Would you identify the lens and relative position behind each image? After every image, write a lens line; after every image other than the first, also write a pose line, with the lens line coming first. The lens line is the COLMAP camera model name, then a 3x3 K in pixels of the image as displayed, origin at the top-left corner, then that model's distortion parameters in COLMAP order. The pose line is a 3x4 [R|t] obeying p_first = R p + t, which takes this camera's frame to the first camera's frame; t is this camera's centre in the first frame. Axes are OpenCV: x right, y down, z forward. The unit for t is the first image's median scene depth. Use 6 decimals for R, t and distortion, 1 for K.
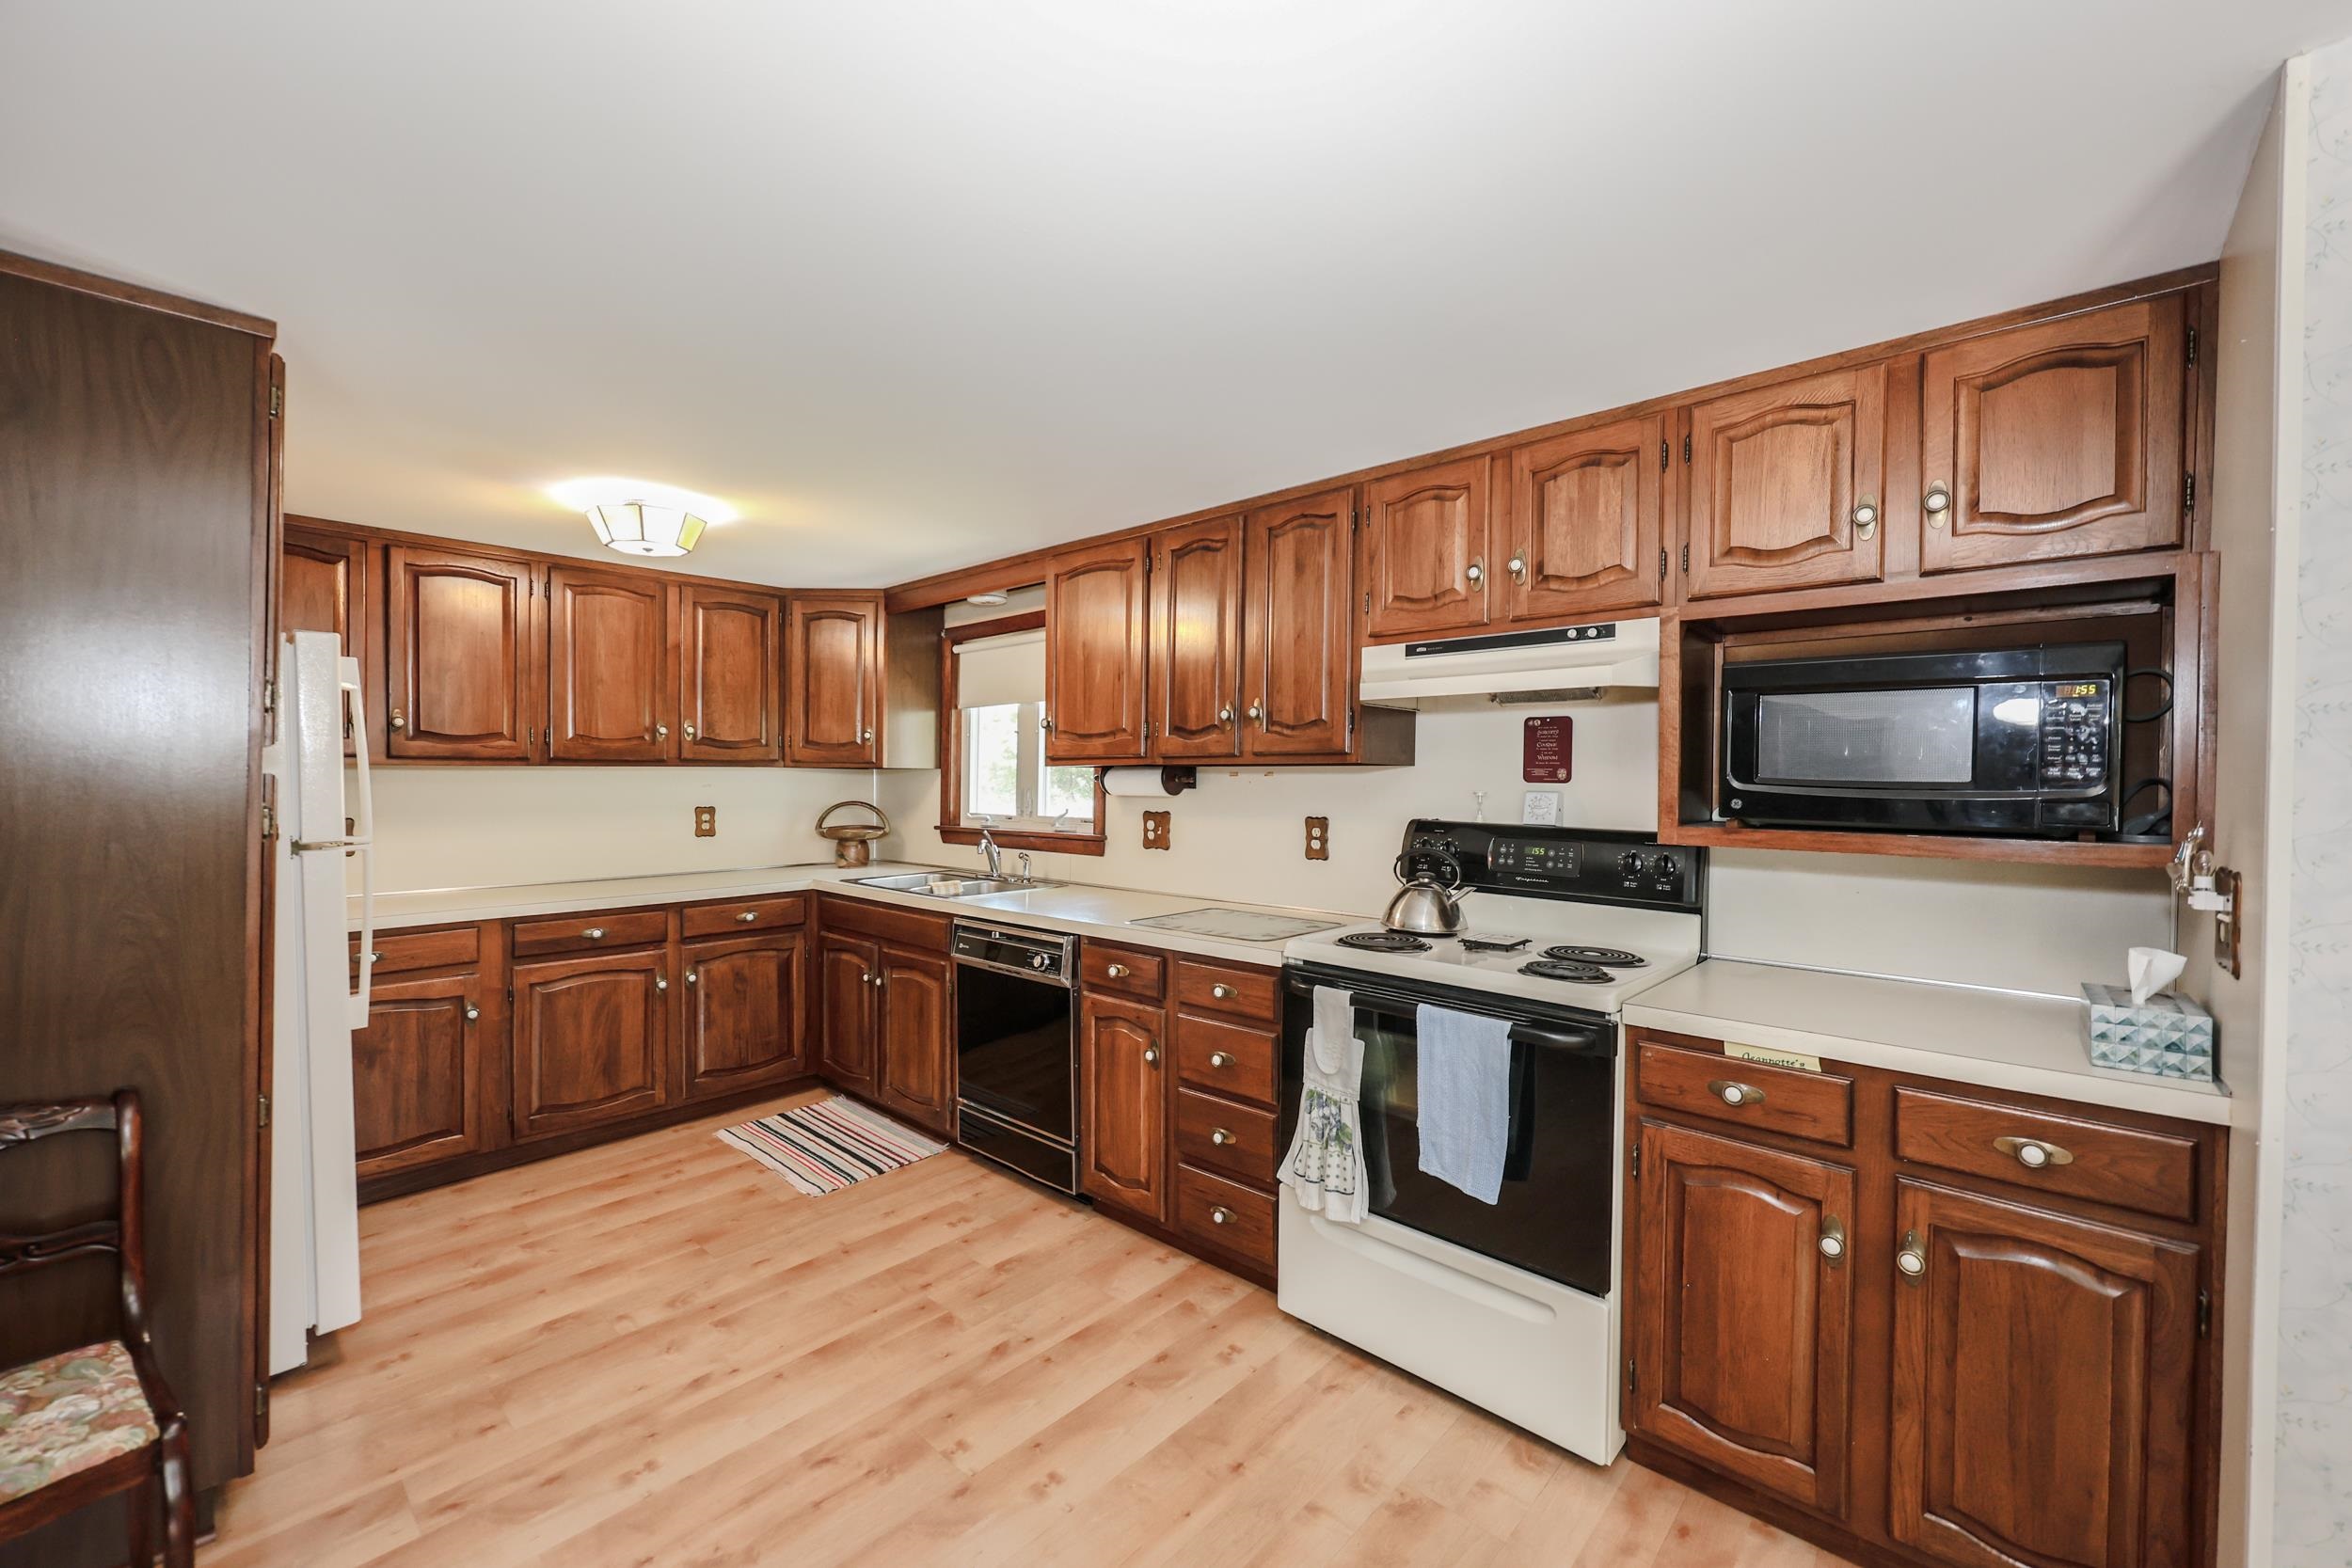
lens RADIAL K [[942.0, 0, 1168.3], [0, 942.0, 784.8], [0, 0, 1]] dist [-0.000844, -0.000028]
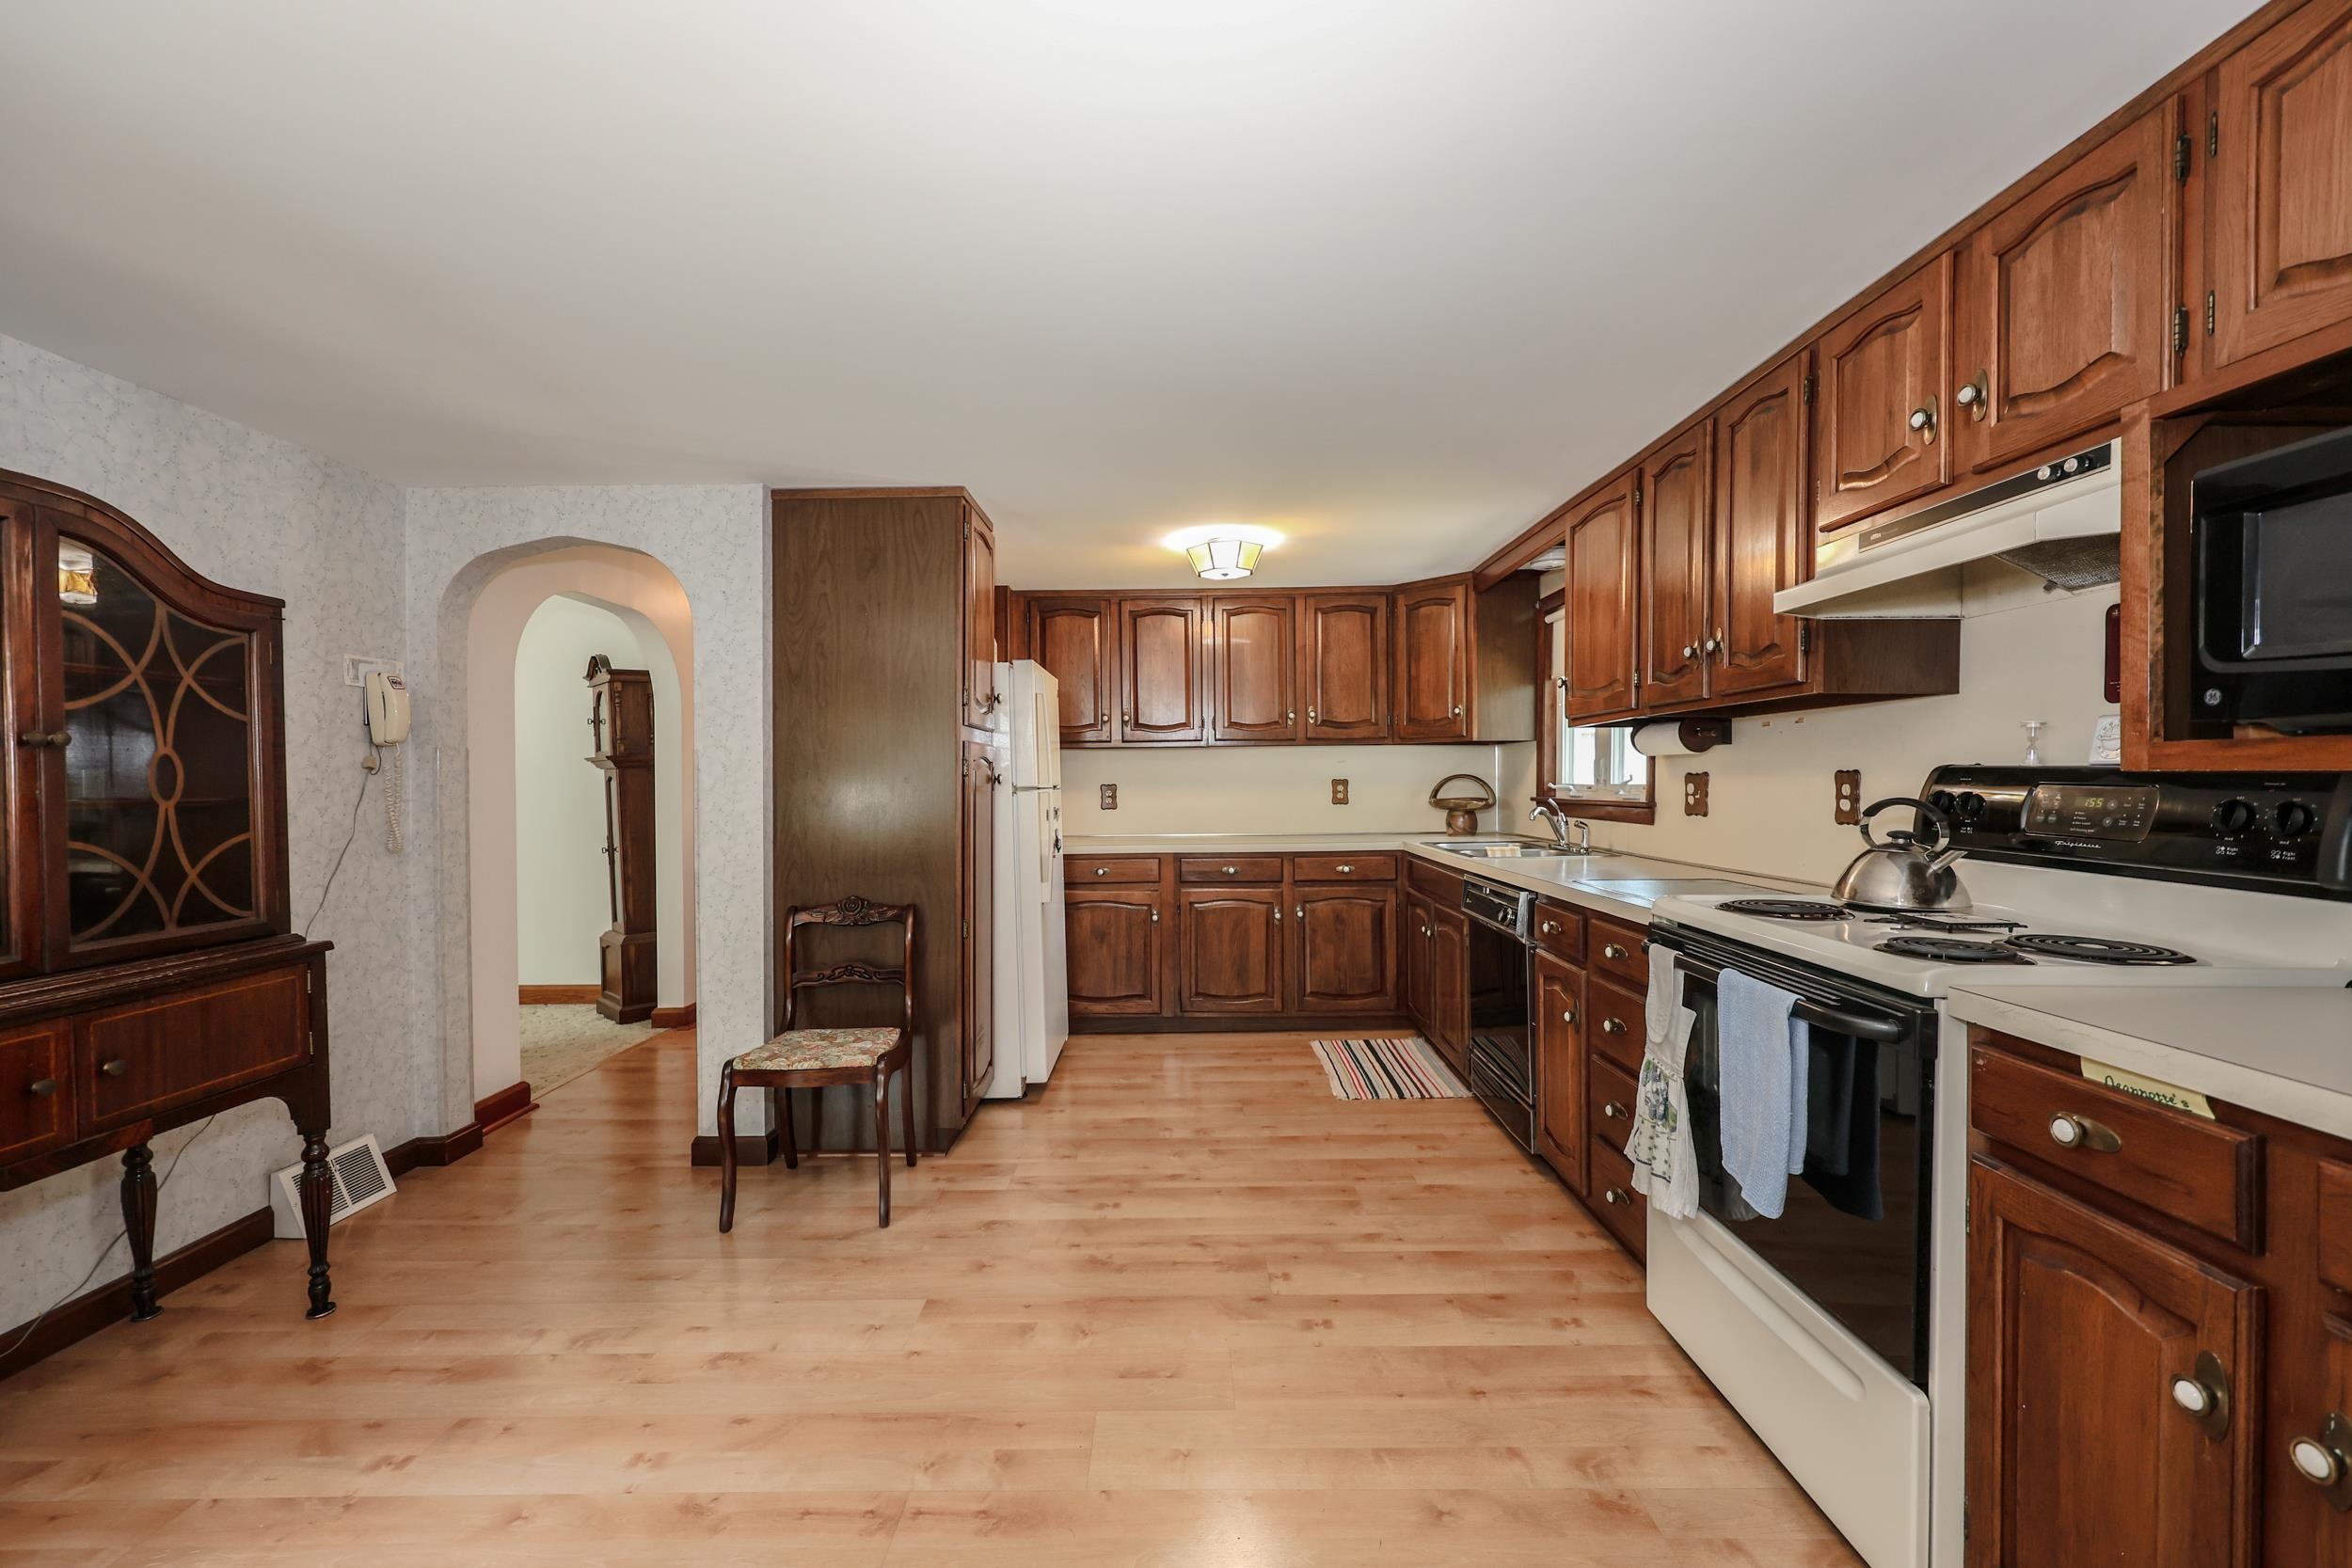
lens RADIAL K [[953.9, 0, 1173.3], [0, 953.9, 789.5], [0, 0, 1]] dist [-0.000425, -0.000198]
pose [[0.669104, -0.002070, -0.743166, 0.391242], [0.005104, 0.999985, 0.001811, 0.048416], [0.743151, -0.005005, 0.669105, 0.050138]]
